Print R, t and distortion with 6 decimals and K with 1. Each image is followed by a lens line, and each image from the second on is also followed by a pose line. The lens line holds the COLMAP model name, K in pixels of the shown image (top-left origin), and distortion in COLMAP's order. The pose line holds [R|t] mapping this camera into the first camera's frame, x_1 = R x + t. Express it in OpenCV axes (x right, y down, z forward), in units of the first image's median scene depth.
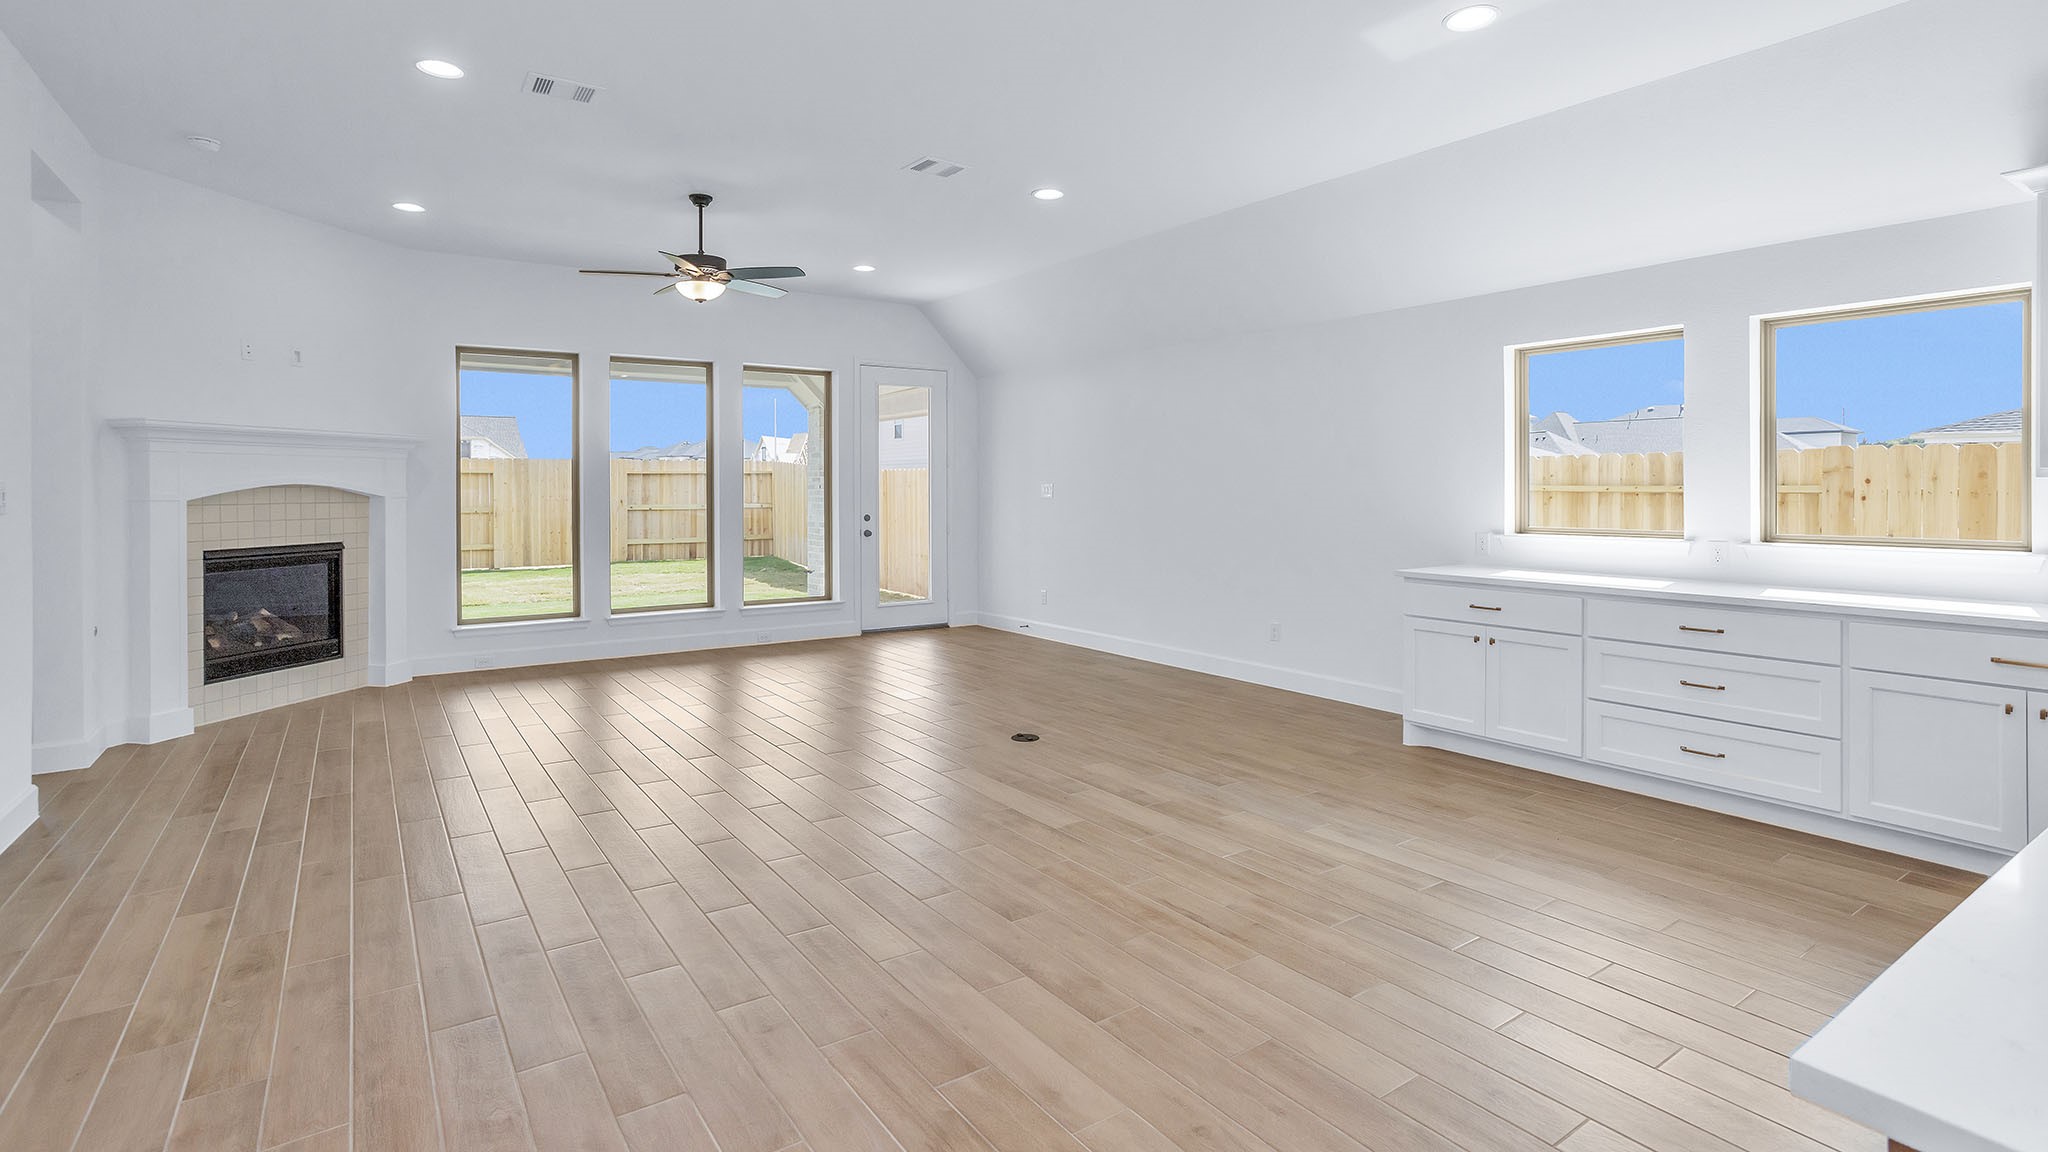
lens RADIAL K [[977.9, 0, 1026.5], [0, 977.9, 489.7], [0, 0, 1]] dist [-0.022829, 0.001962]
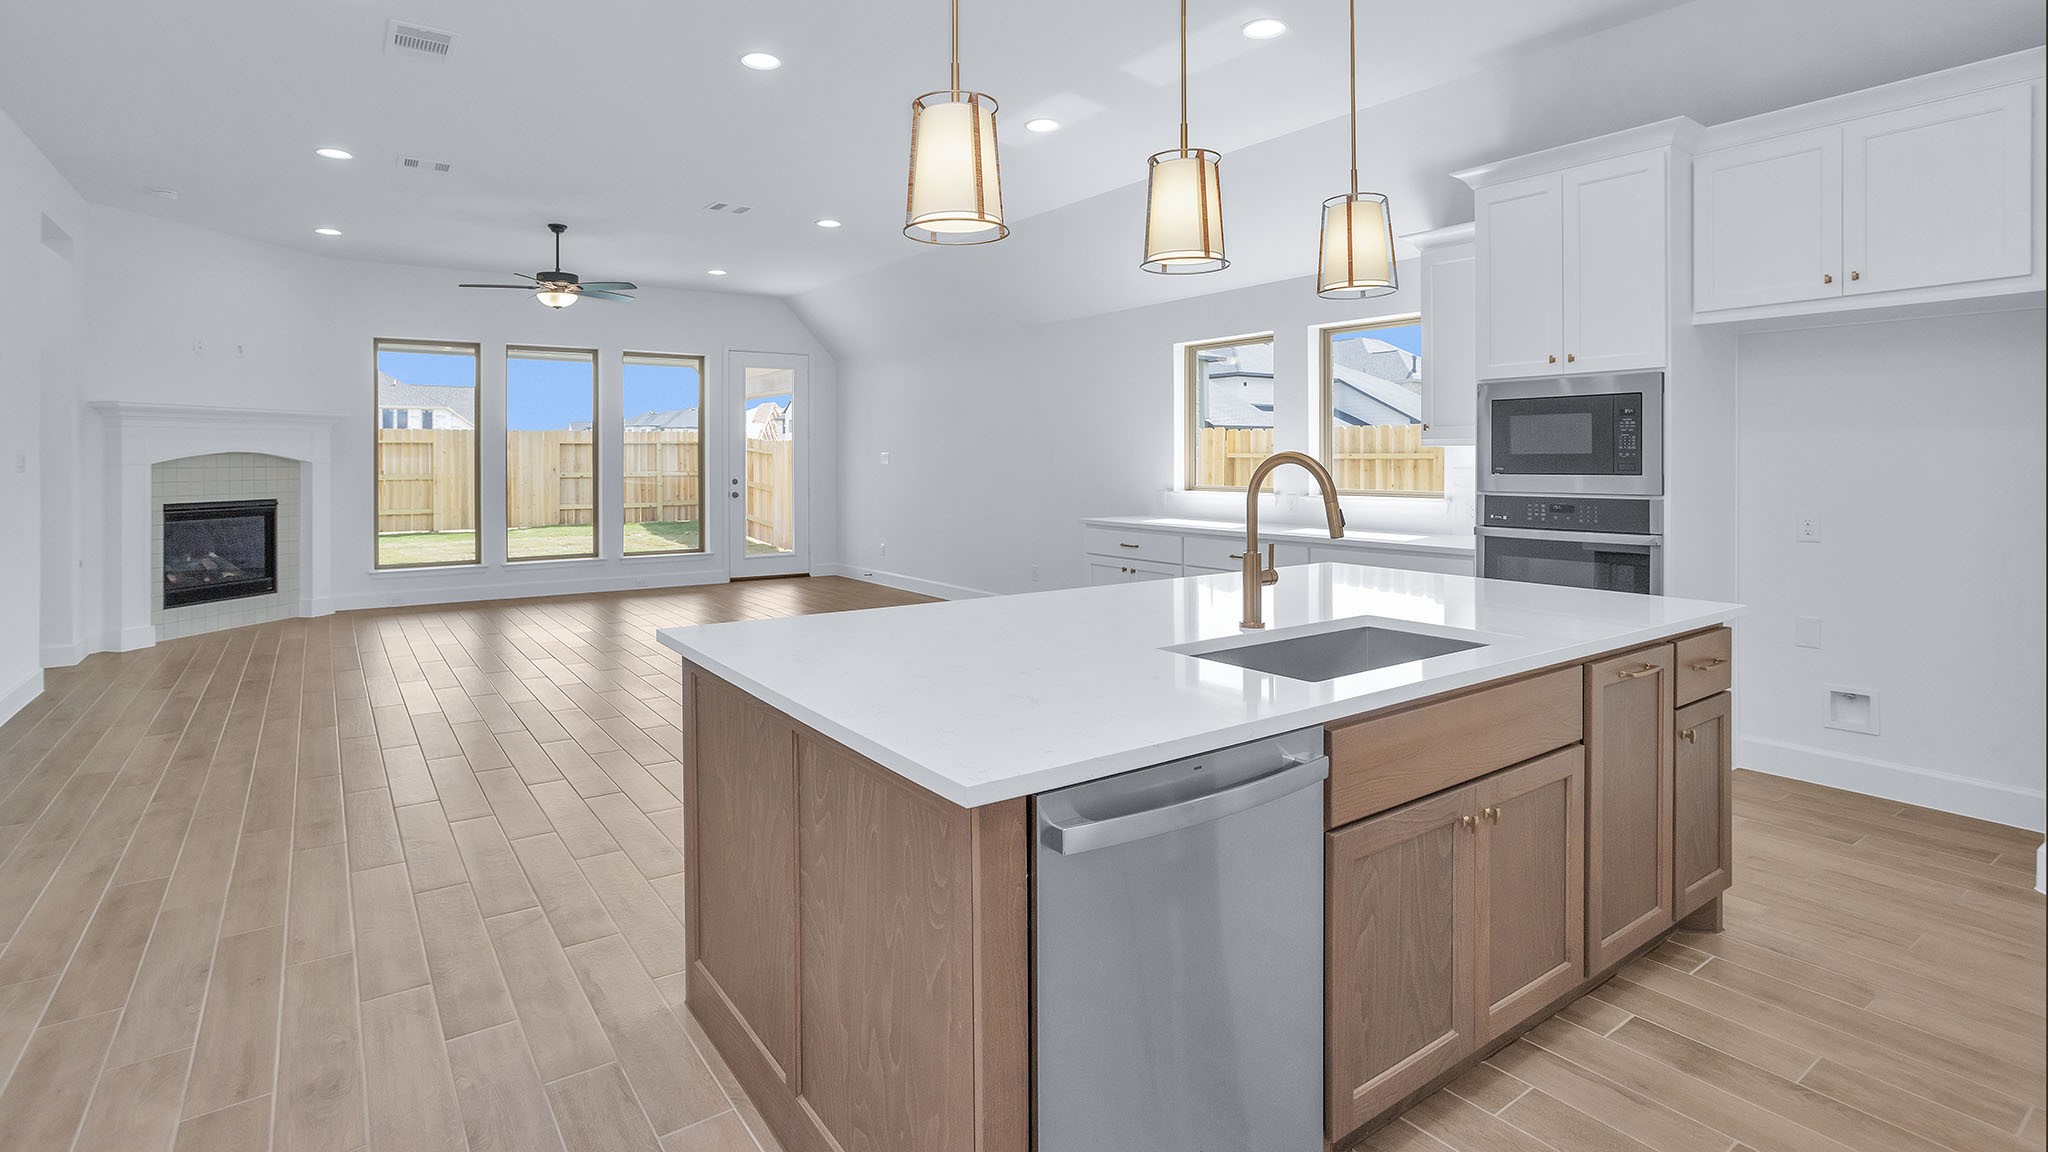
lens RADIAL K [[977.9, 0, 994.1], [0, 977.9, 455.3], [0, 0, 1]] dist [-0.022829, 0.001962]
pose [[0.999988, -0.000029, 0.004963, 0.231237], [0.000049, 0.999991, -0.004165, 0.003727], [-0.004963, 0.004166, 0.999979, -0.271763]]
